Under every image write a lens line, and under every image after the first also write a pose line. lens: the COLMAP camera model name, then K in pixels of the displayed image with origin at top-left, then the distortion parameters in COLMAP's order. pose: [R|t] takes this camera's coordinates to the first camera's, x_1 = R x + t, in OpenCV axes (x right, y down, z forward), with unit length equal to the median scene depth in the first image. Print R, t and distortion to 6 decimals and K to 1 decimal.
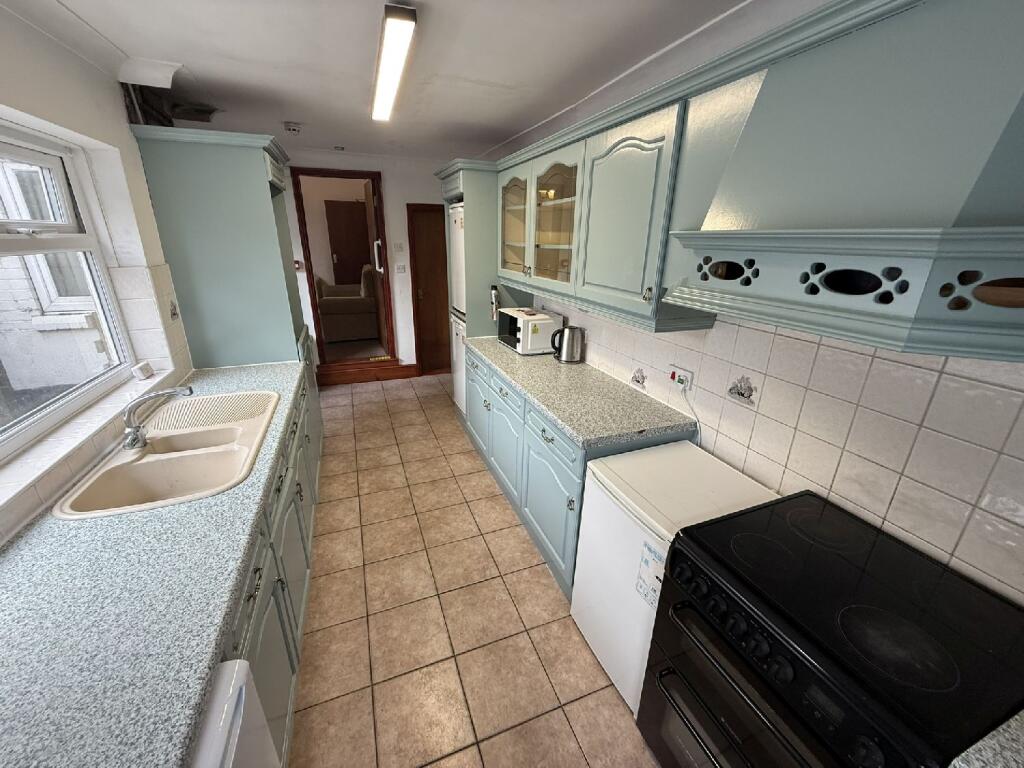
lens RADIAL K [[408.2, 0, 509.2], [0, 408.2, 383.0], [0, 0, 1]] dist [-0.001819, -0.000155]
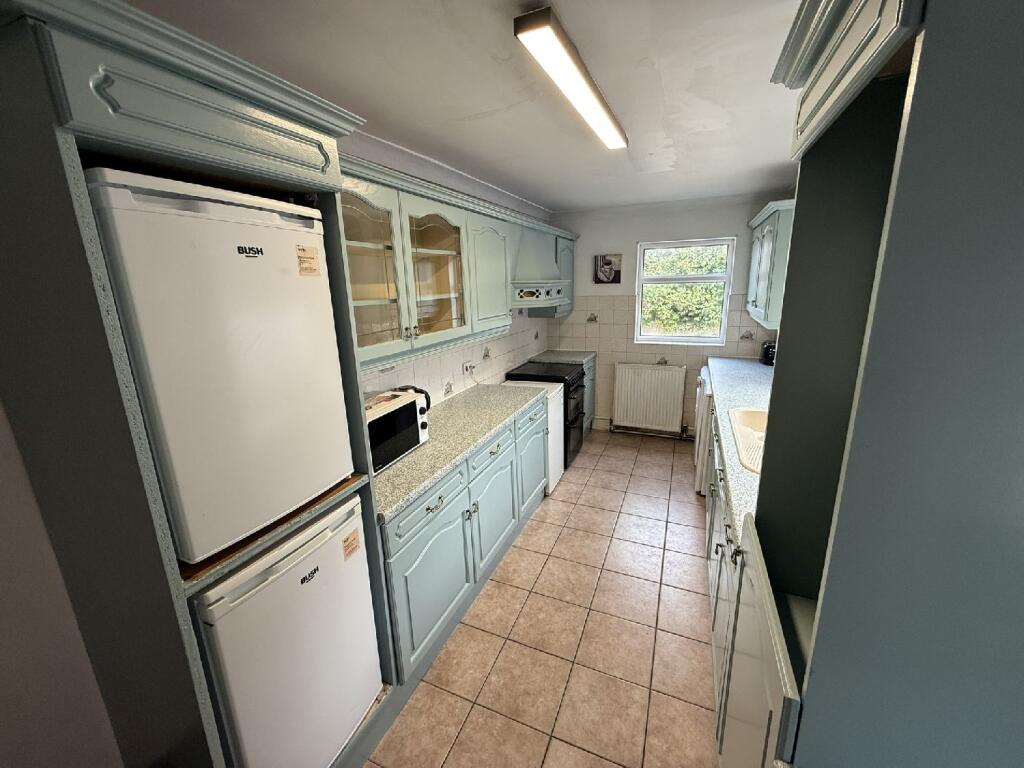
lens RADIAL K [[408.2, 0, 509.2], [0, 408.2, 383.0], [0, 0, 1]] dist [-0.001819, -0.000155]
pose [[-0.713473, -0.155120, 0.683297, -0.725910], [0.259408, 0.847416, 0.463242, -0.591327], [-0.650895, 0.507763, -0.564369, 1.610988]]
